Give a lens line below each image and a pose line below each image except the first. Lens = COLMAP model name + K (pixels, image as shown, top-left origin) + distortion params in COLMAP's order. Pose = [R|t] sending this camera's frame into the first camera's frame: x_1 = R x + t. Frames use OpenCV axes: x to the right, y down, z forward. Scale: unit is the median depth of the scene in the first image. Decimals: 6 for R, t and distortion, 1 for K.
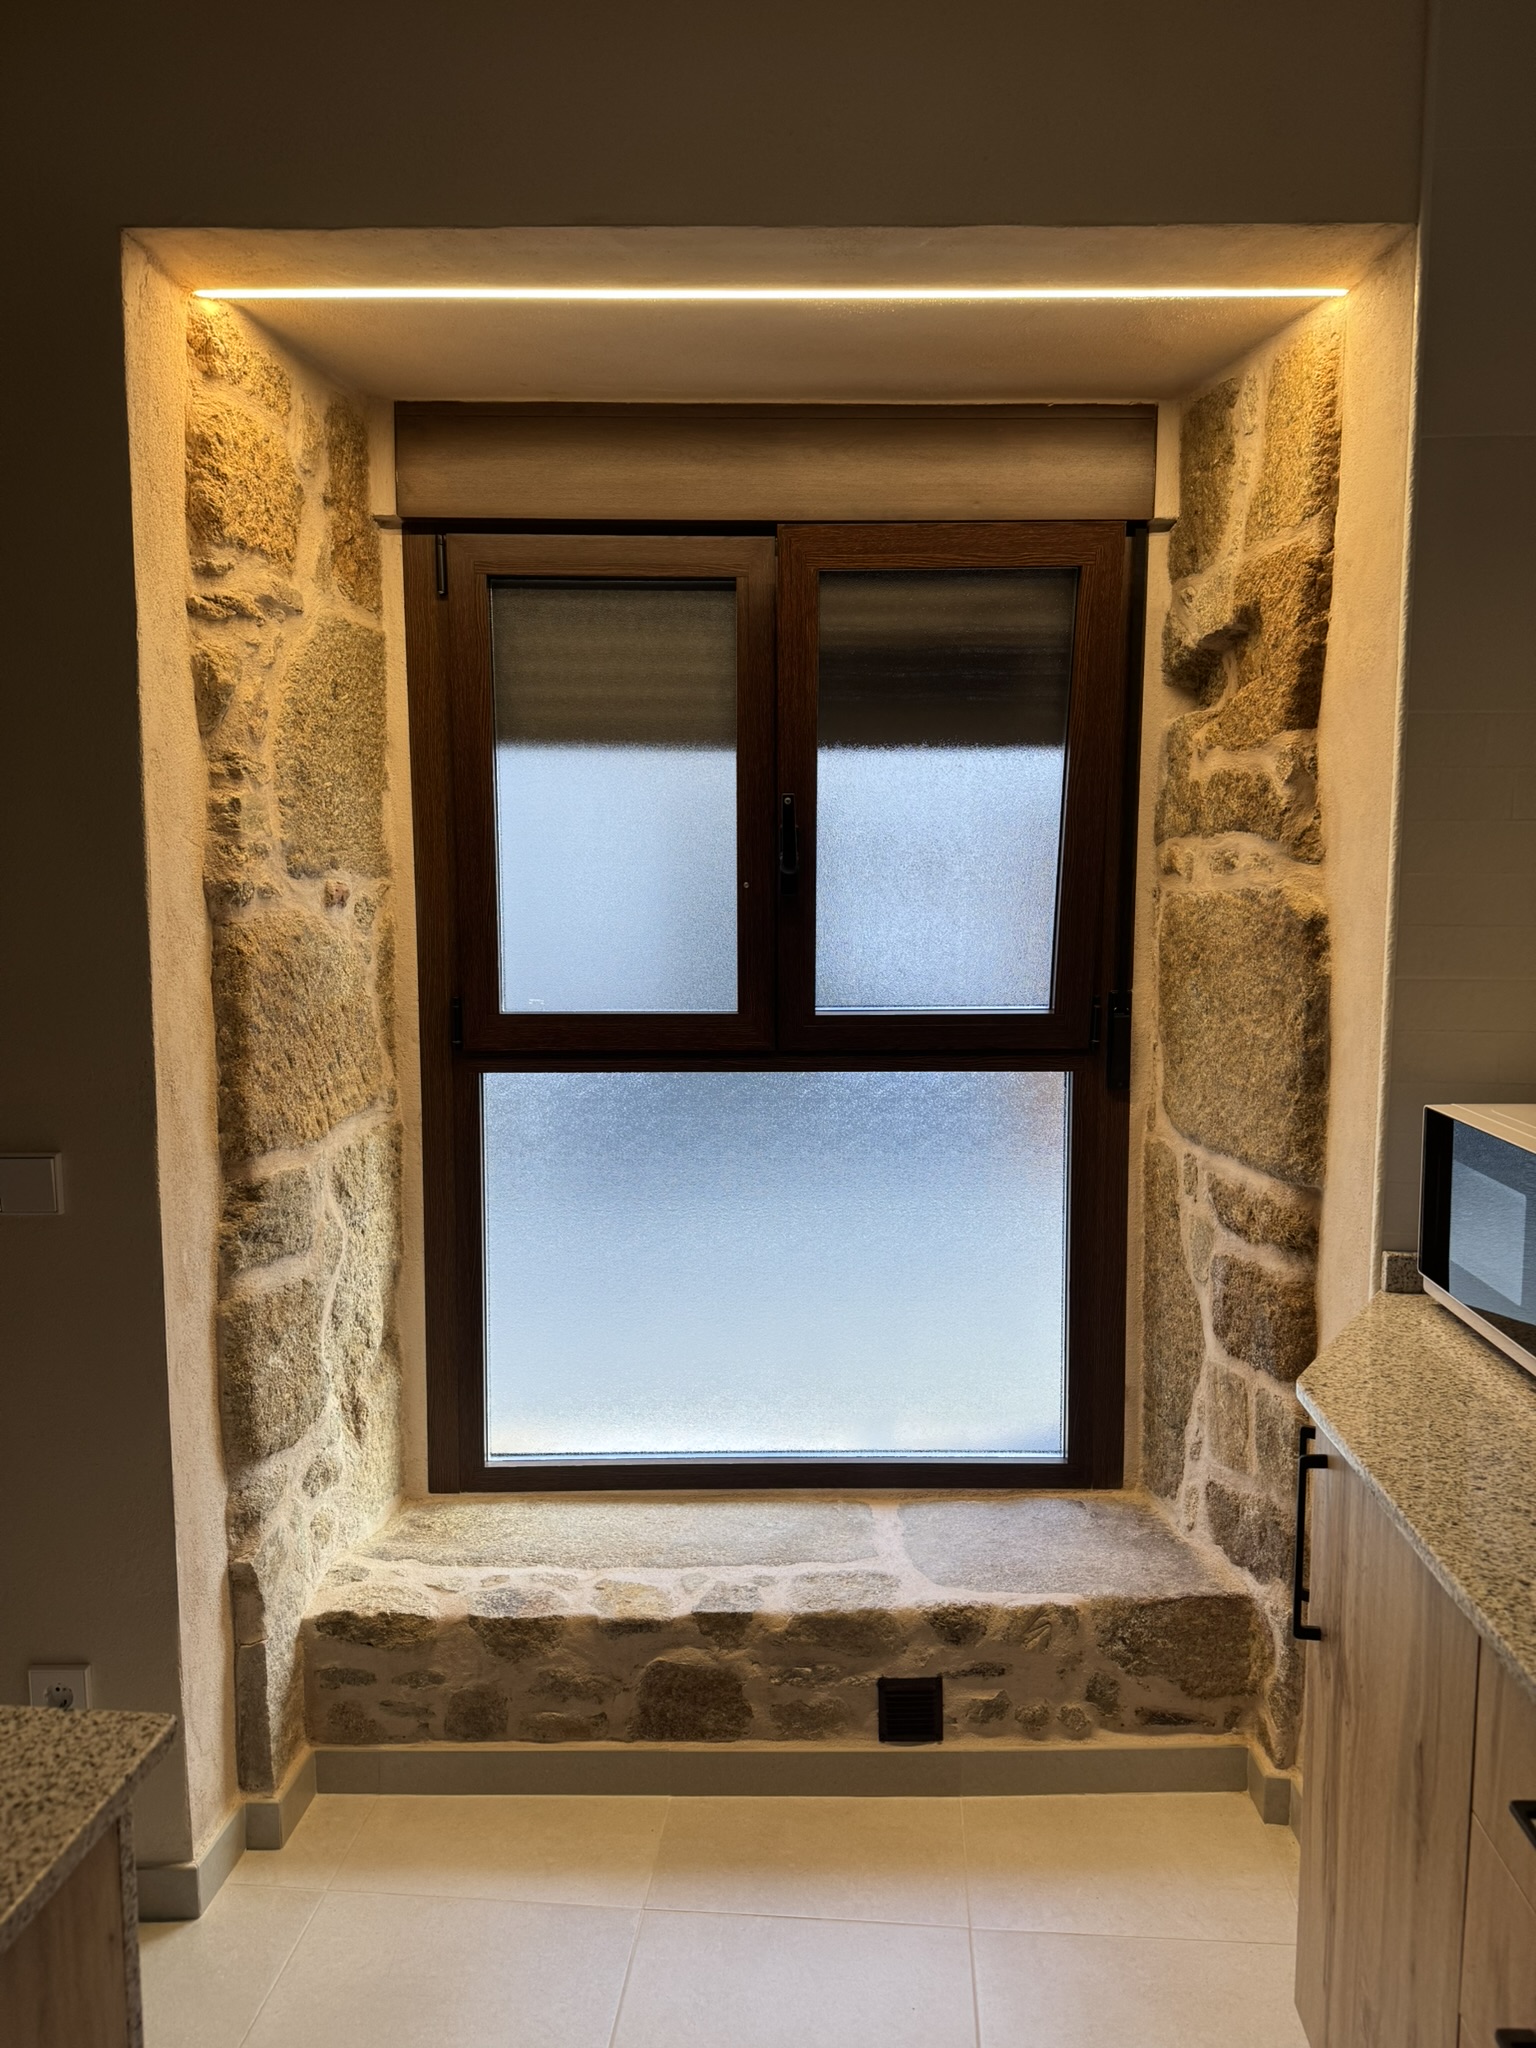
lens RADIAL K [[1414.1, 0, 768.8], [0, 1414.1, 1013.2], [0, 0, 1]] dist [0.061457, -0.098950]
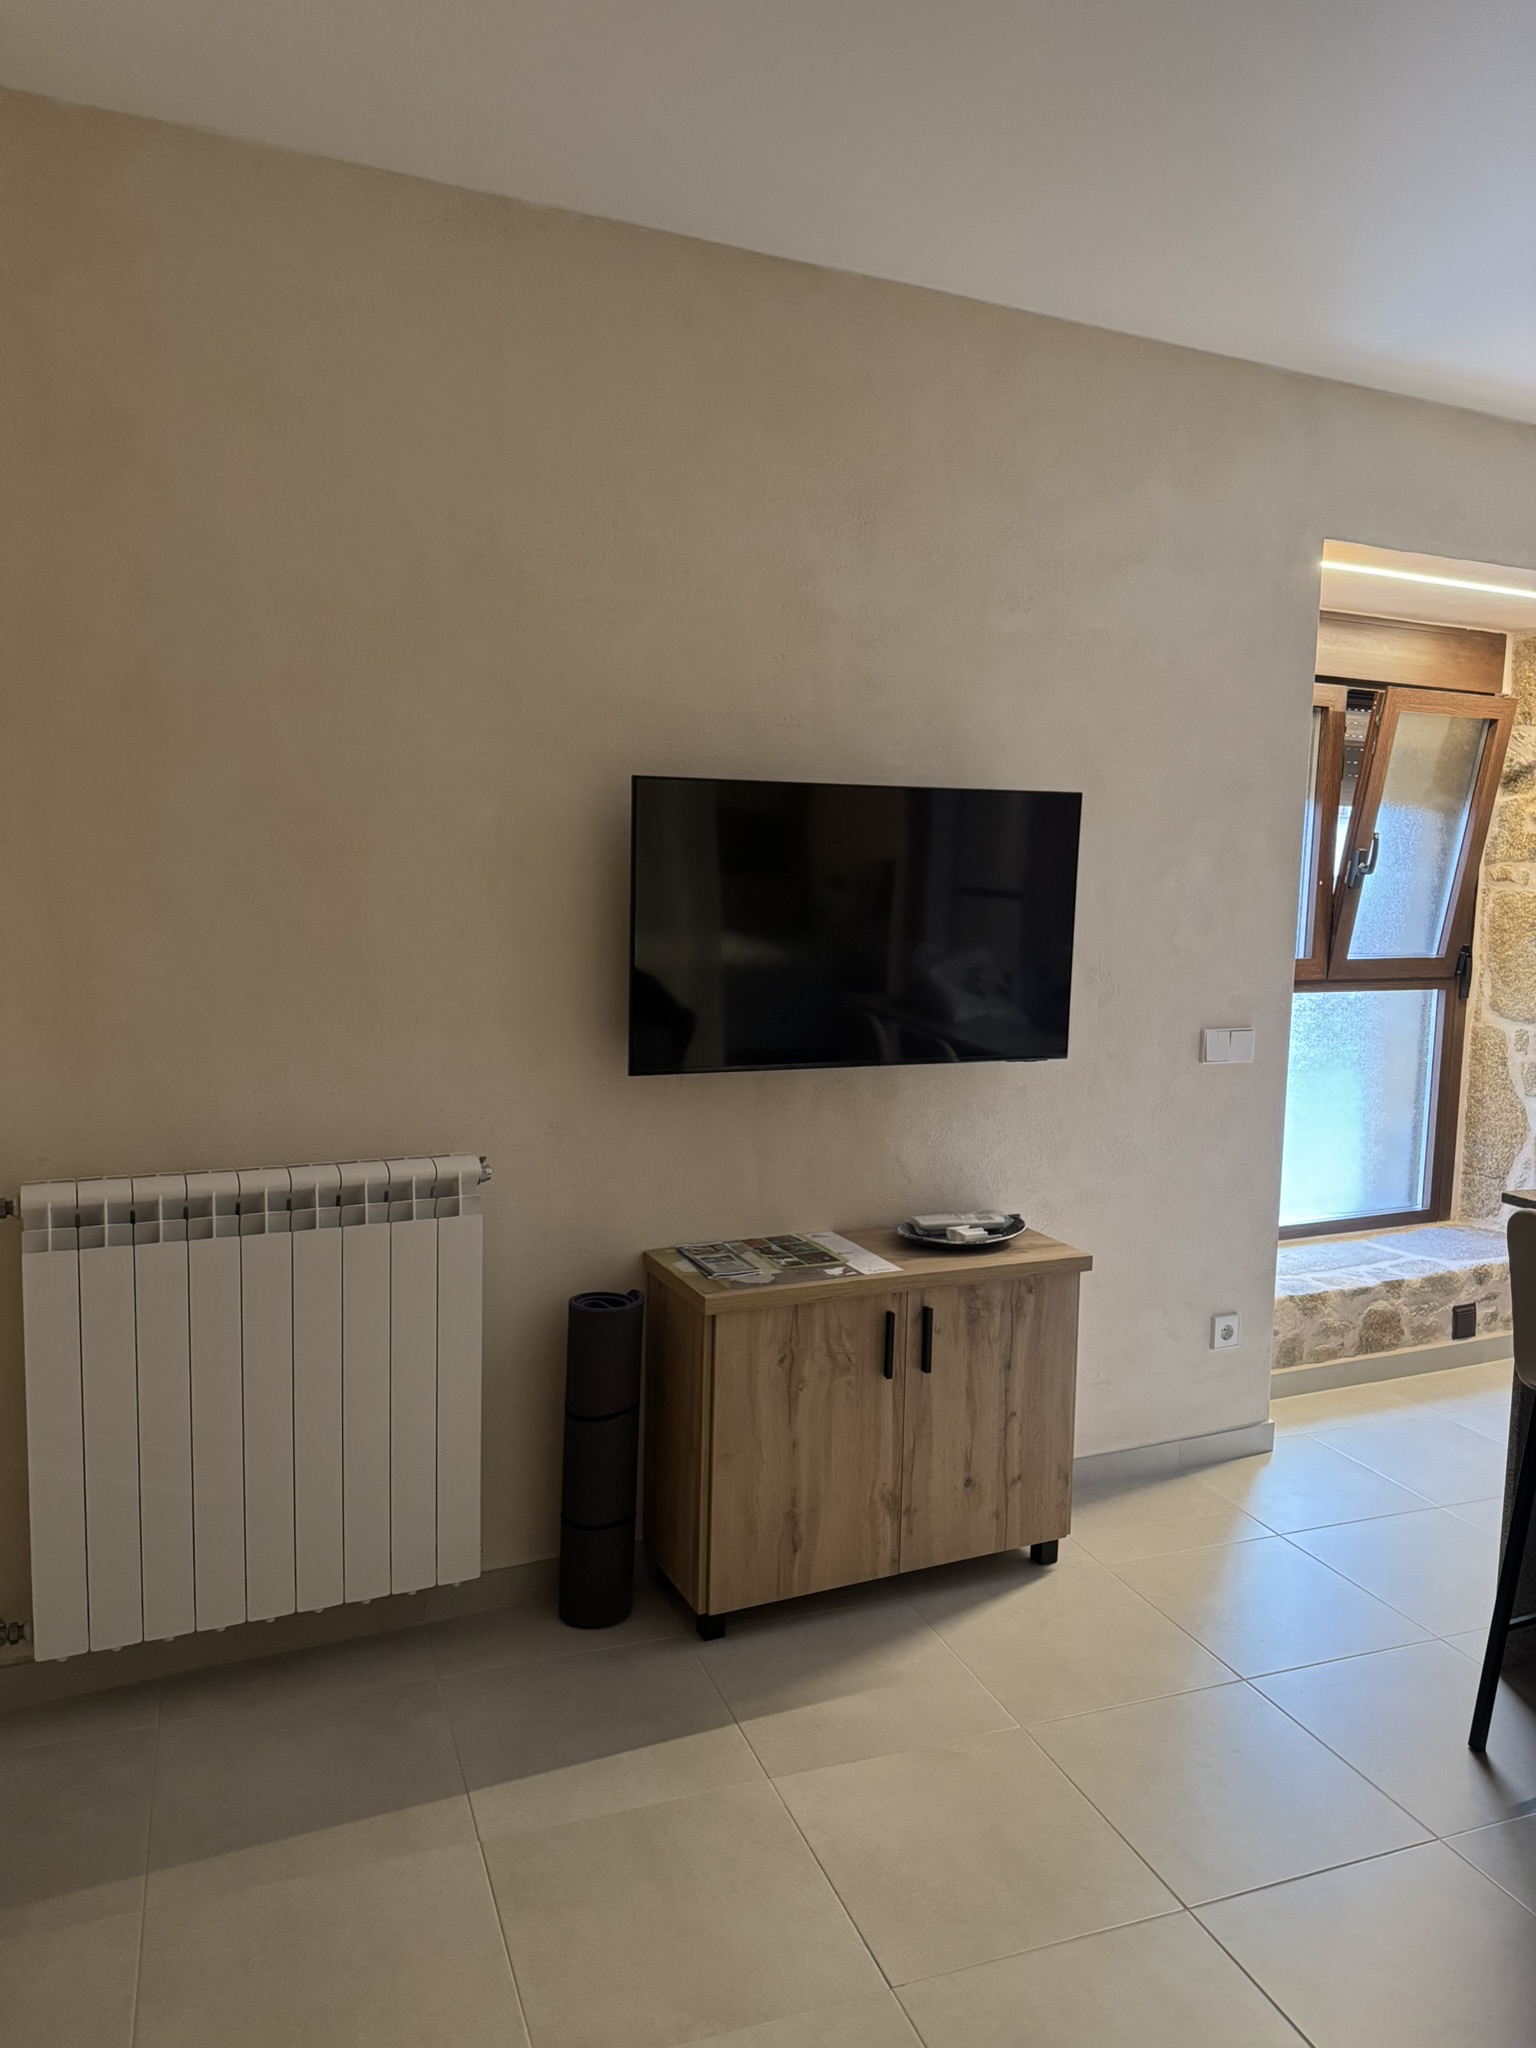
lens RADIAL K [[1414.1, 0, 756.9], [0, 1414.1, 1013.8], [0, 0, 1]] dist [0.061457, -0.098950]
pose [[0.905751, -0.019527, 0.423361, -1.545563], [0.017734, 0.999809, 0.008174, 0.047088], [-0.423440, 0.000104, 0.905924, -0.320218]]
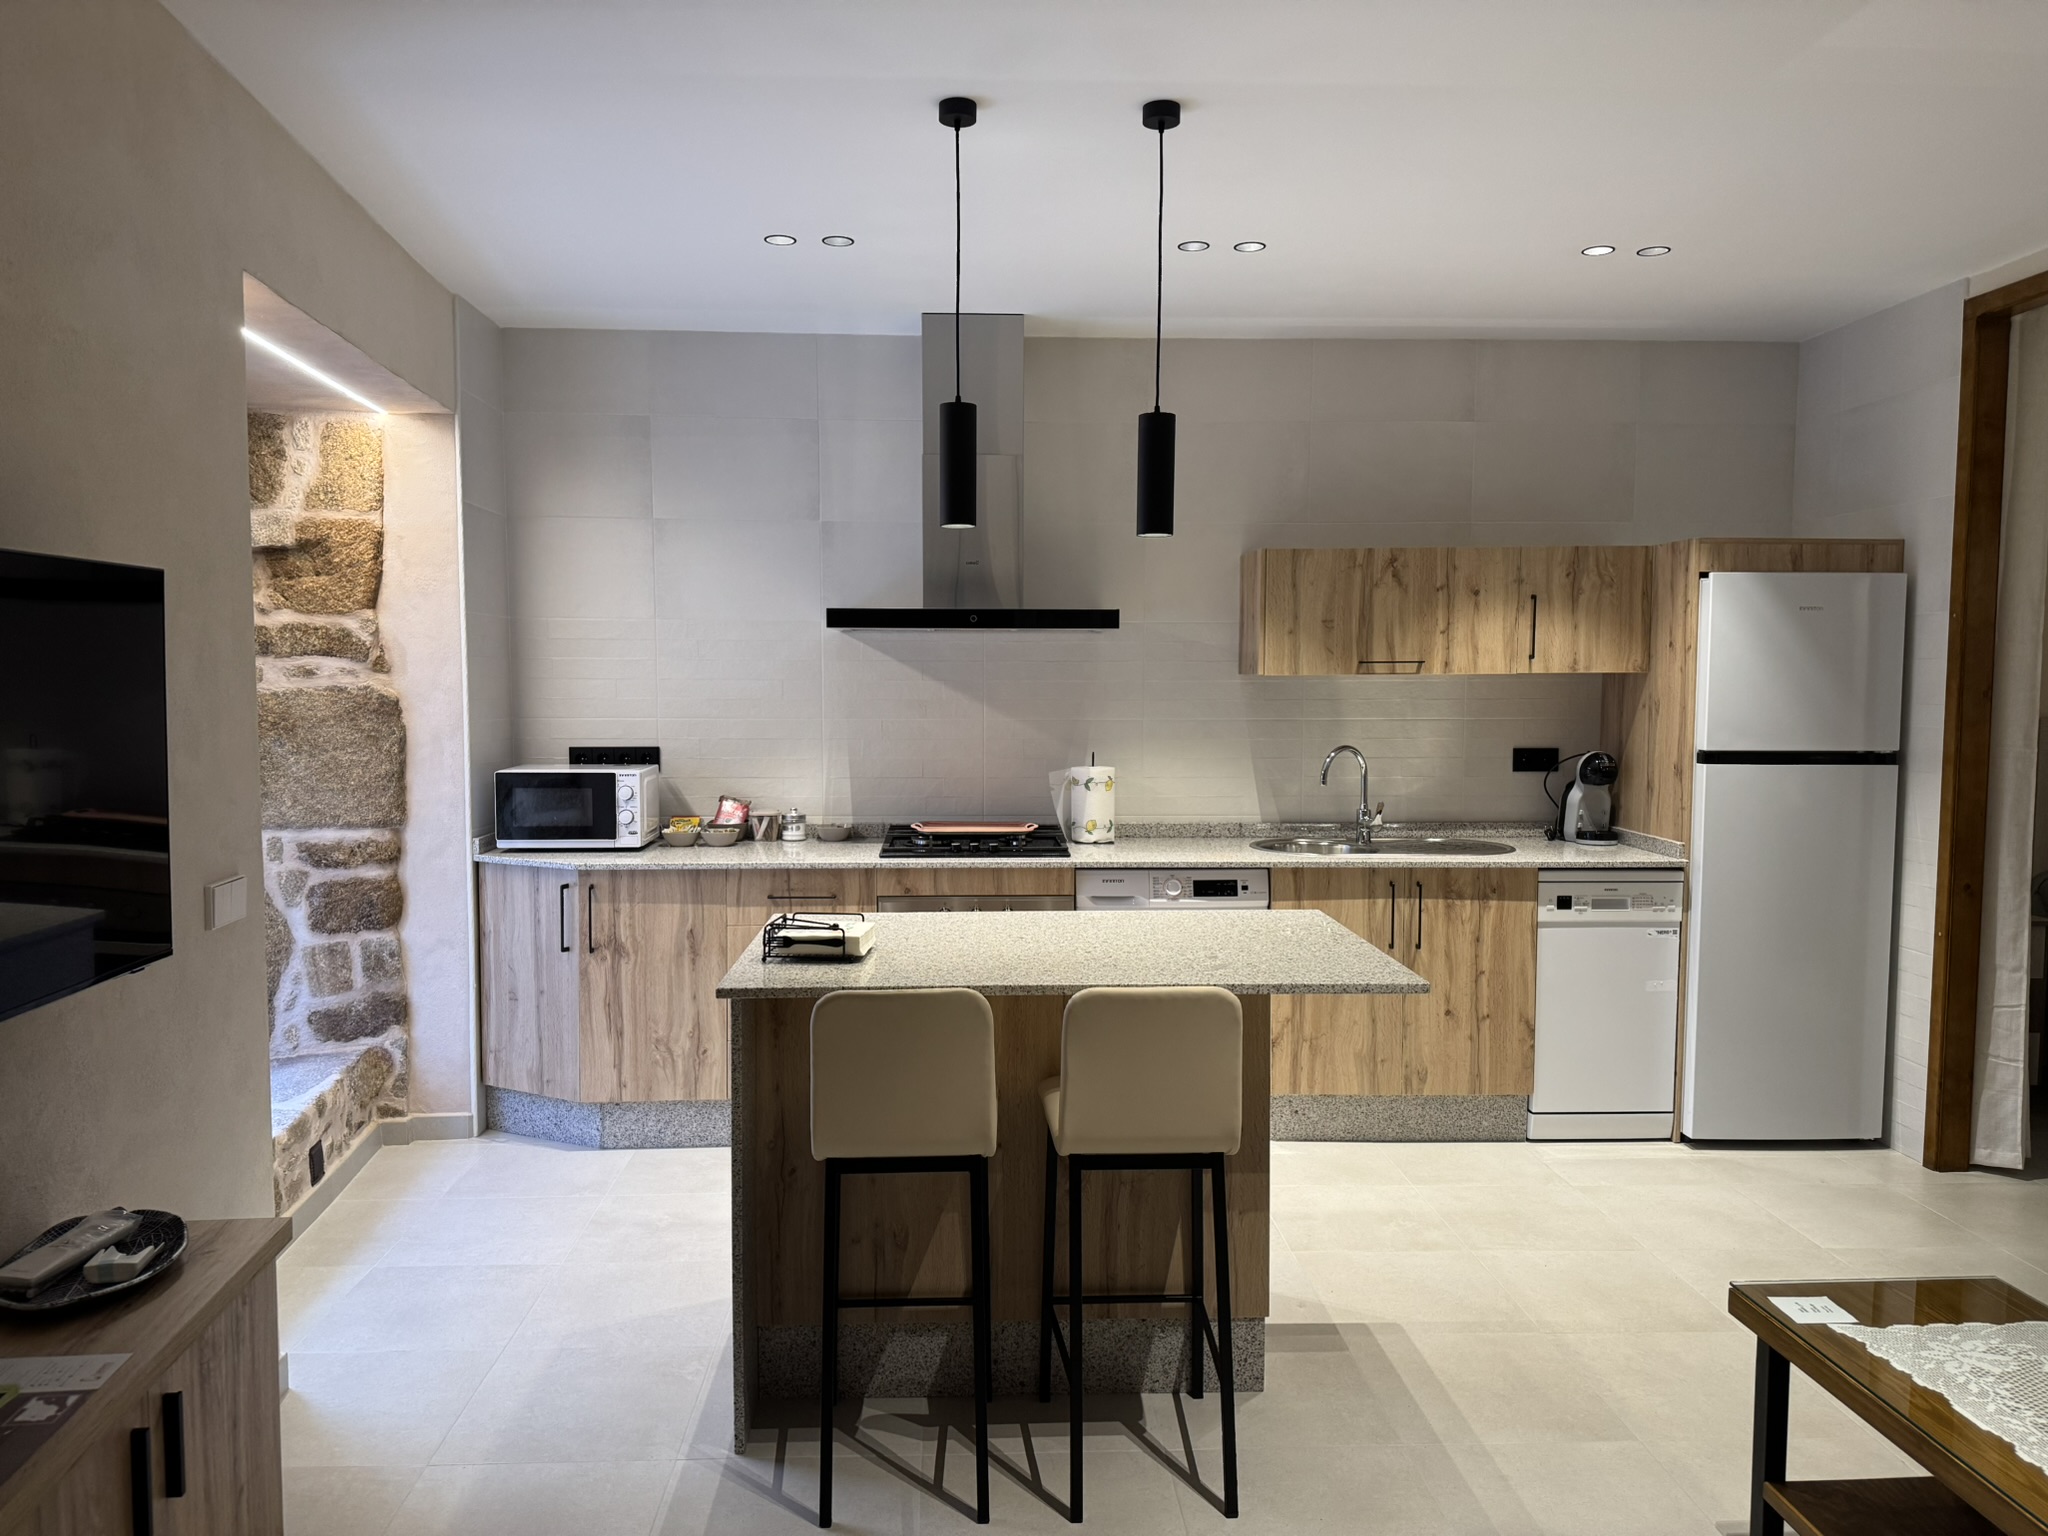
lens RADIAL K [[1414.1, 0, 1016.3], [0, 1414.1, 763.1], [0, 0, 1]] dist [0.061457, -0.098950]
pose [[-0.160928, -0.055885, 0.985383, -1.697999], [0.093350, 0.993058, 0.071566, -0.034732], [-0.982542, 0.103502, -0.154594, 0.389121]]
